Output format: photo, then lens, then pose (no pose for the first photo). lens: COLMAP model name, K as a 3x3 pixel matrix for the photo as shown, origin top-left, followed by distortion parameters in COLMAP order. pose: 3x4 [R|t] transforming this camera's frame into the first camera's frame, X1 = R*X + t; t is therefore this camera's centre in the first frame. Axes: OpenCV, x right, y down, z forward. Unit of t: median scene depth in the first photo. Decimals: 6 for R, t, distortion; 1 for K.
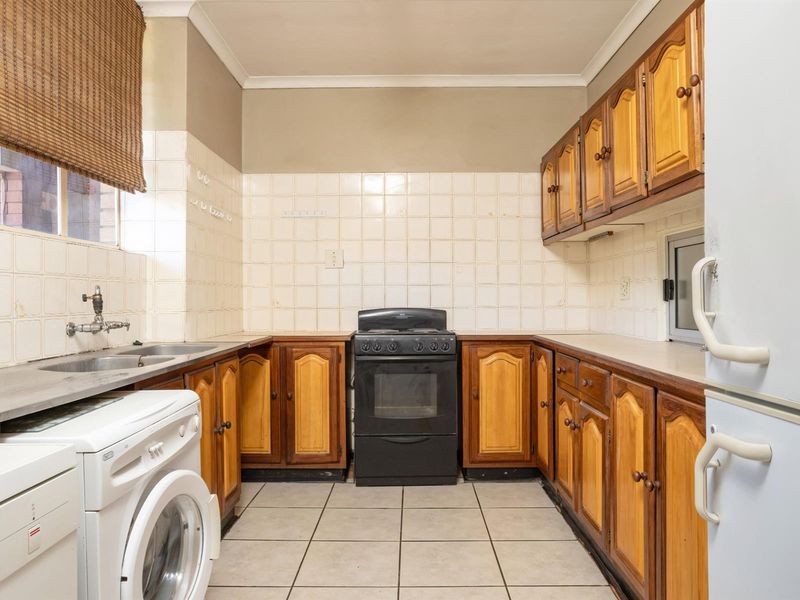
lens RADIAL K [[512.7, 0, 400.0], [0, 512.7, 300.0], [0, 0, 1]] dist [-0.019009, 0.003927]
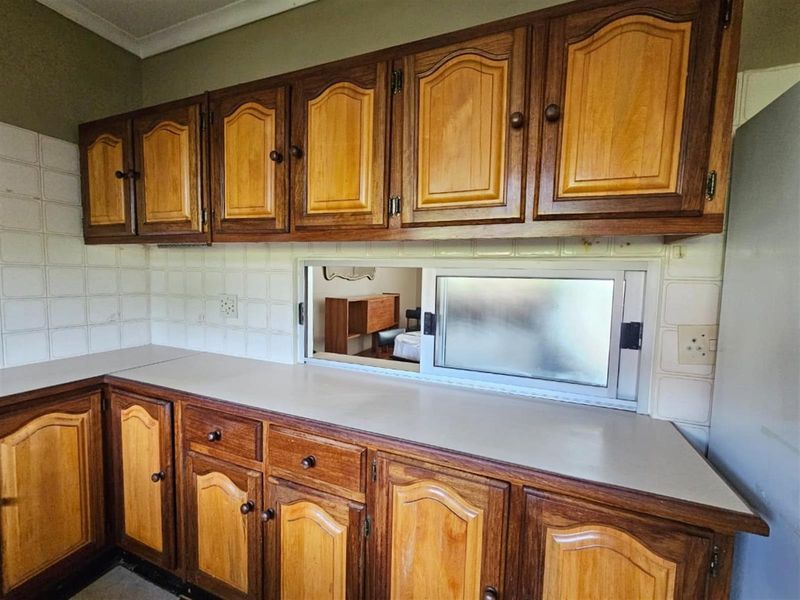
lens RADIAL K [[358.6, 0, 400.0], [0, 358.6, 300.0], [0, 0, 1]] dist [-0.003286, -0.000109]
pose [[0.376891, -0.053609, 0.924705, -0.041051], [-0.010446, 0.998014, 0.062116, -0.072513], [-0.926199, -0.033071, 0.375582, 0.431292]]
